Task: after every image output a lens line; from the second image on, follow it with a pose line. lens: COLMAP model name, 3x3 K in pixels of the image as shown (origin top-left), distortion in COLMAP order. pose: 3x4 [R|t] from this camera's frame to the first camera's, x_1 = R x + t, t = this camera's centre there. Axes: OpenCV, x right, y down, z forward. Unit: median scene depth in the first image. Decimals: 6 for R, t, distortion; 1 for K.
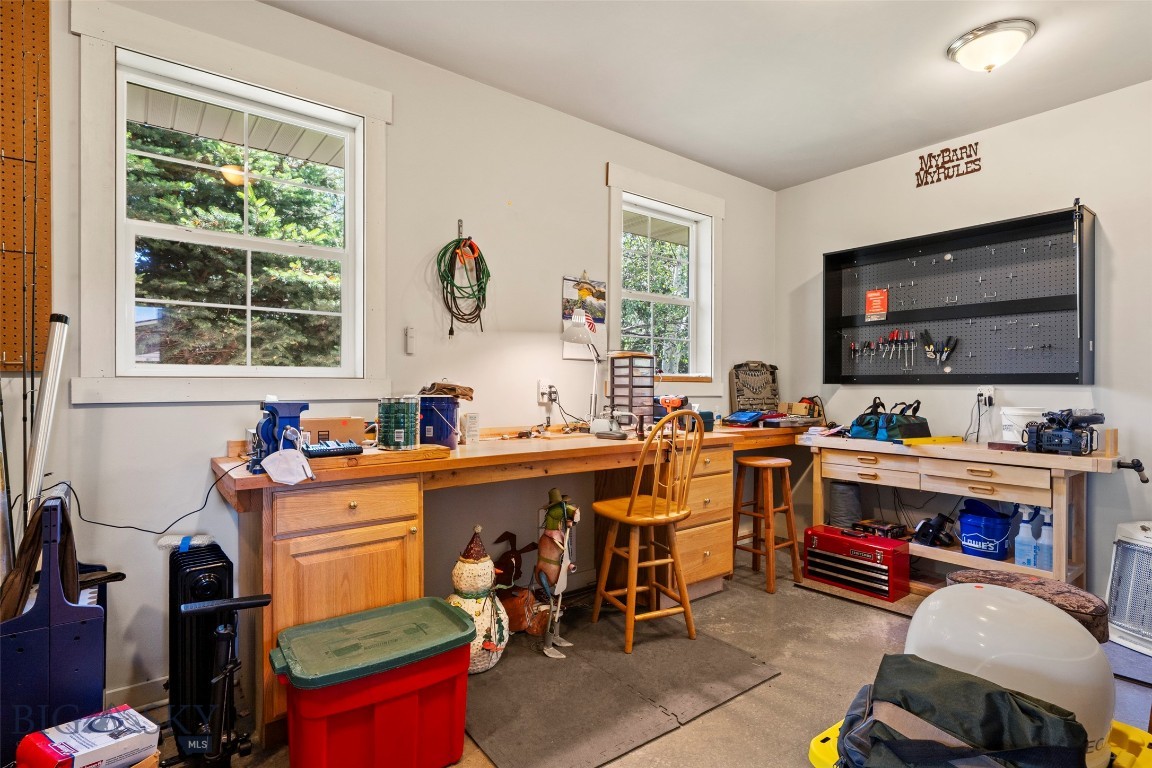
lens RADIAL K [[569.1, 0, 576.0], [0, 569.1, 384.0], [0, 0, 1]] dist [-0.000264, 0.000024]
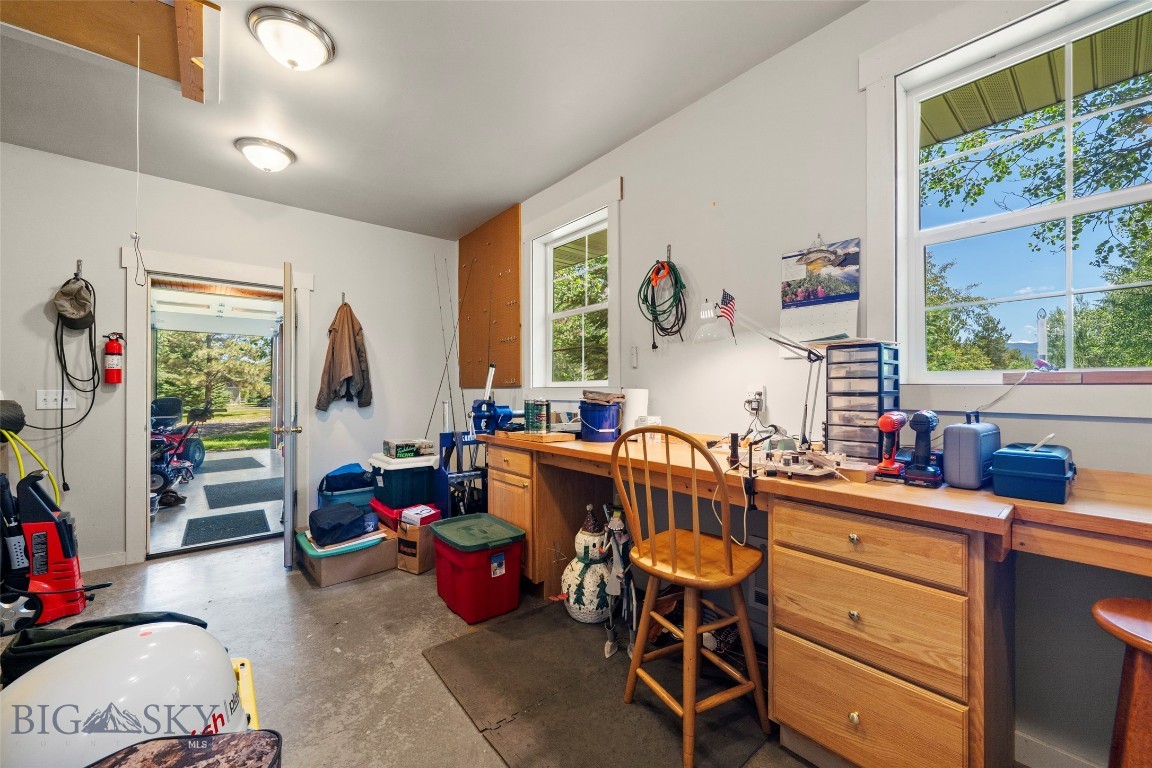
lens RADIAL K [[450.5, 0, 576.0], [0, 450.5, 384.0], [0, 0, 1]] dist [0.000614, -0.000001]
pose [[0.033534, -0.012072, -0.999365, 0.683728], [0.005161, 0.999916, -0.011906, -0.002854], [0.999424, -0.004758, 0.033594, 0.788505]]
